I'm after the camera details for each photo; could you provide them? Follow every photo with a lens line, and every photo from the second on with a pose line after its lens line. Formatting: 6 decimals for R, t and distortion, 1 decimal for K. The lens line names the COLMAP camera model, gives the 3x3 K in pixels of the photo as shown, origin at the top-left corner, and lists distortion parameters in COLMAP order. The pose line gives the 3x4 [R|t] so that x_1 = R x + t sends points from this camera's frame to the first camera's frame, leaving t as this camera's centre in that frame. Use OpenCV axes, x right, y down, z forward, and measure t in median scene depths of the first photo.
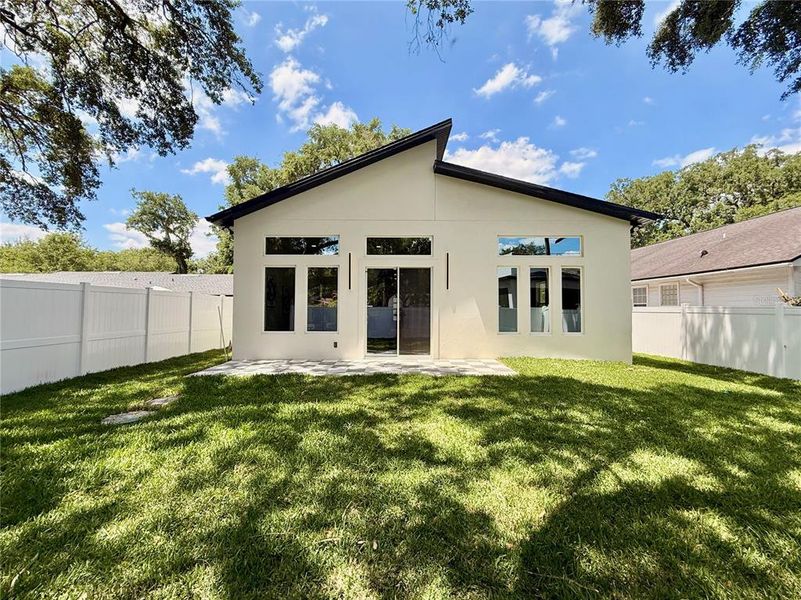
lens RADIAL K [[320.1, 0, 398.7], [0, 320.1, 299.5], [0, 0, 1]] dist [-0.000918, 0.000757]
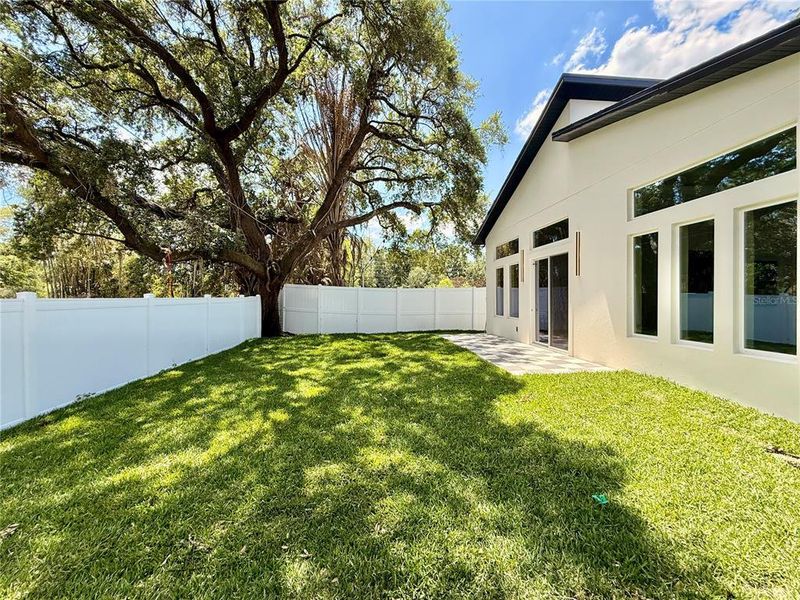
lens RADIAL K [[319.7, 0, 398.2], [0, 319.7, 299.5], [0, 0, 1]] dist [-0.000918, 0.000757]
pose [[0.094902, -0.007018, -0.995462, 0.907090], [0.026683, 0.999634, -0.004504, 0.021034], [0.995129, -0.026135, 0.095054, 0.466873]]
